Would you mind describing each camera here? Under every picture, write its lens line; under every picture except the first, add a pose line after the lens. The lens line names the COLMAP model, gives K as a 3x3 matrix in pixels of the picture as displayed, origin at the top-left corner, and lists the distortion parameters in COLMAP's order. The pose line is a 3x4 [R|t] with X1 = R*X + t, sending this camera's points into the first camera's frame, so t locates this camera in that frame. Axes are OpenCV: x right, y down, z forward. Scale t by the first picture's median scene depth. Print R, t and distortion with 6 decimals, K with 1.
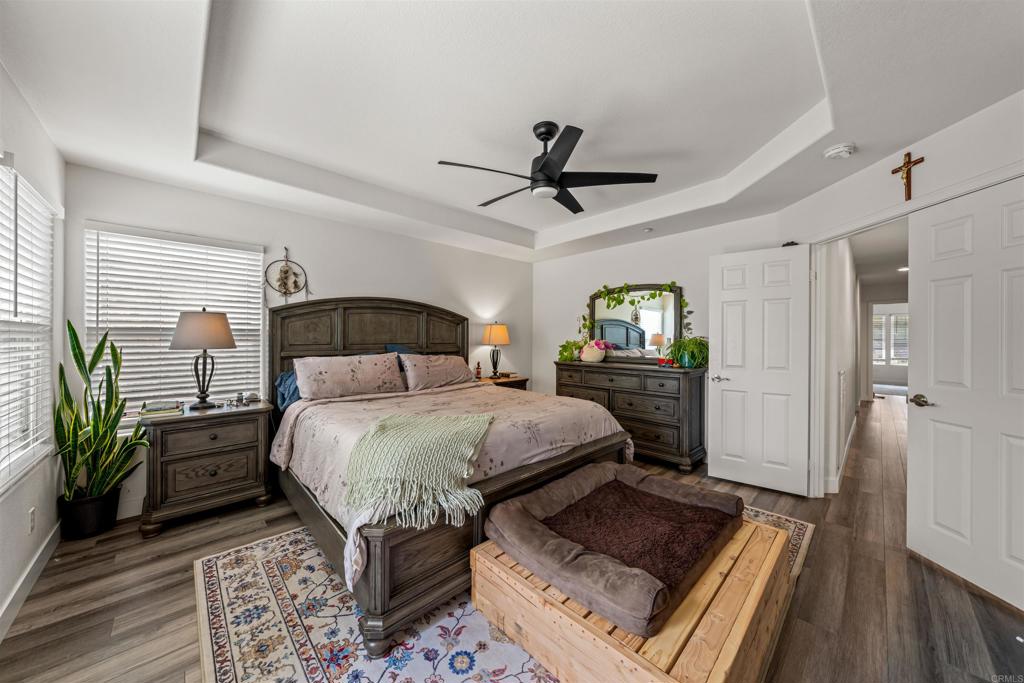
lens RADIAL K [[361.7, 0, 512.9], [0, 361.7, 340.7], [0, 0, 1]] dist [0.006063, -0.000315]
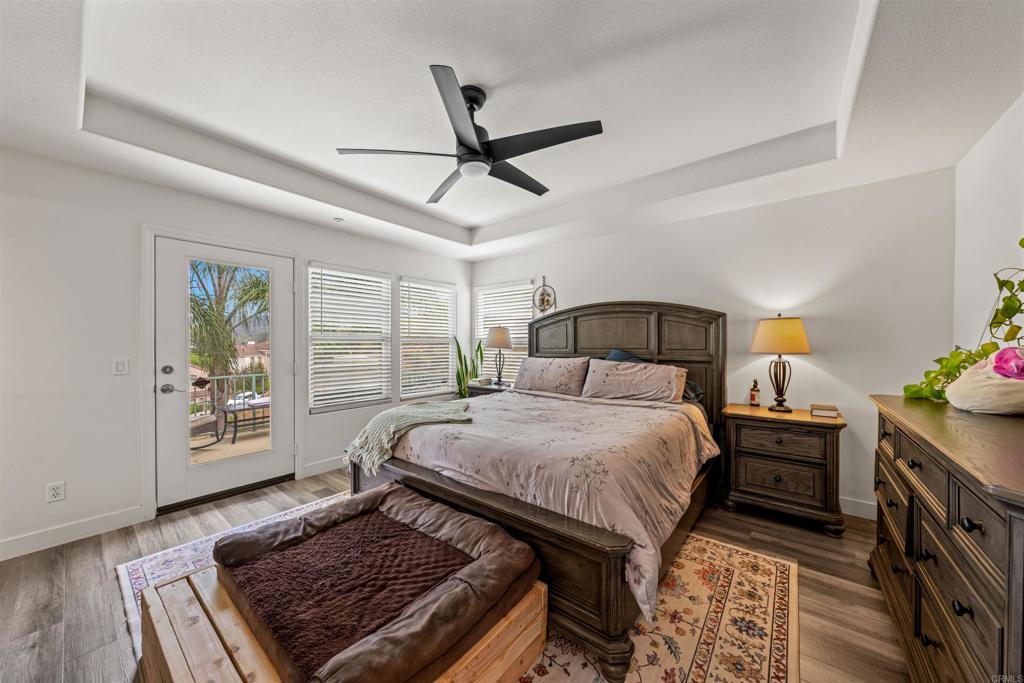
lens RADIAL K [[361.7, 0, 511.7], [0, 361.7, 340.3], [0, 0, 1]] dist [0.006063, -0.000315]
pose [[0.104453, -0.008761, -0.994491, 0.701438], [-0.010339, 0.999898, -0.009894, -0.002531], [0.994476, 0.011316, 0.104352, 0.744517]]
